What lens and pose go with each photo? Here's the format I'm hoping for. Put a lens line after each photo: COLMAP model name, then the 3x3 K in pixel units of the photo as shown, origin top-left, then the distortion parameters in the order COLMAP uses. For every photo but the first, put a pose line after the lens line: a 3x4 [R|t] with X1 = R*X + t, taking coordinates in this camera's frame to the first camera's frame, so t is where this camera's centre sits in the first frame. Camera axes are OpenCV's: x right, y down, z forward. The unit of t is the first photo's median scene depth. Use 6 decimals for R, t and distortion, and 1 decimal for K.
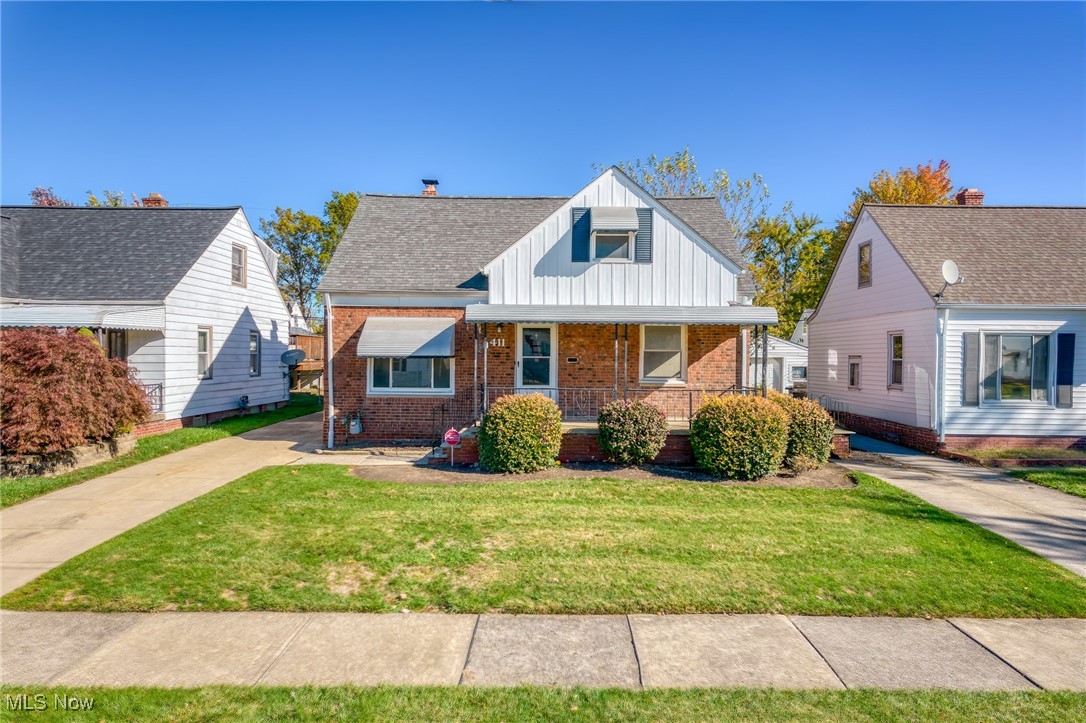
lens RADIAL K [[686.2, 0, 543.9], [0, 686.2, 362.8], [0, 0, 1]] dist [-0.021186, -0.000856]
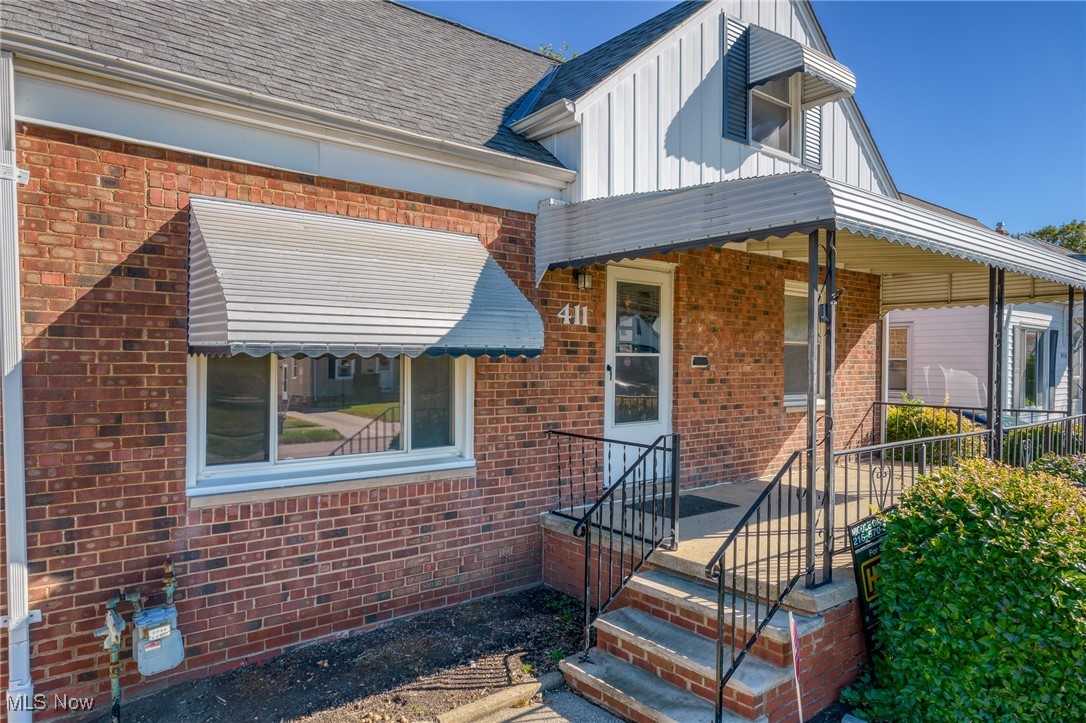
lens RADIAL K [[686.2, 0, 543.1], [0, 686.2, 361.6], [0, 0, 1]] dist [-0.021186, -0.000856]
pose [[0.766840, -0.003620, 0.641828, -0.320382], [0.002781, 0.999993, 0.002318, -0.005036], [-0.641832, 0.000007, 0.766845, 0.719022]]
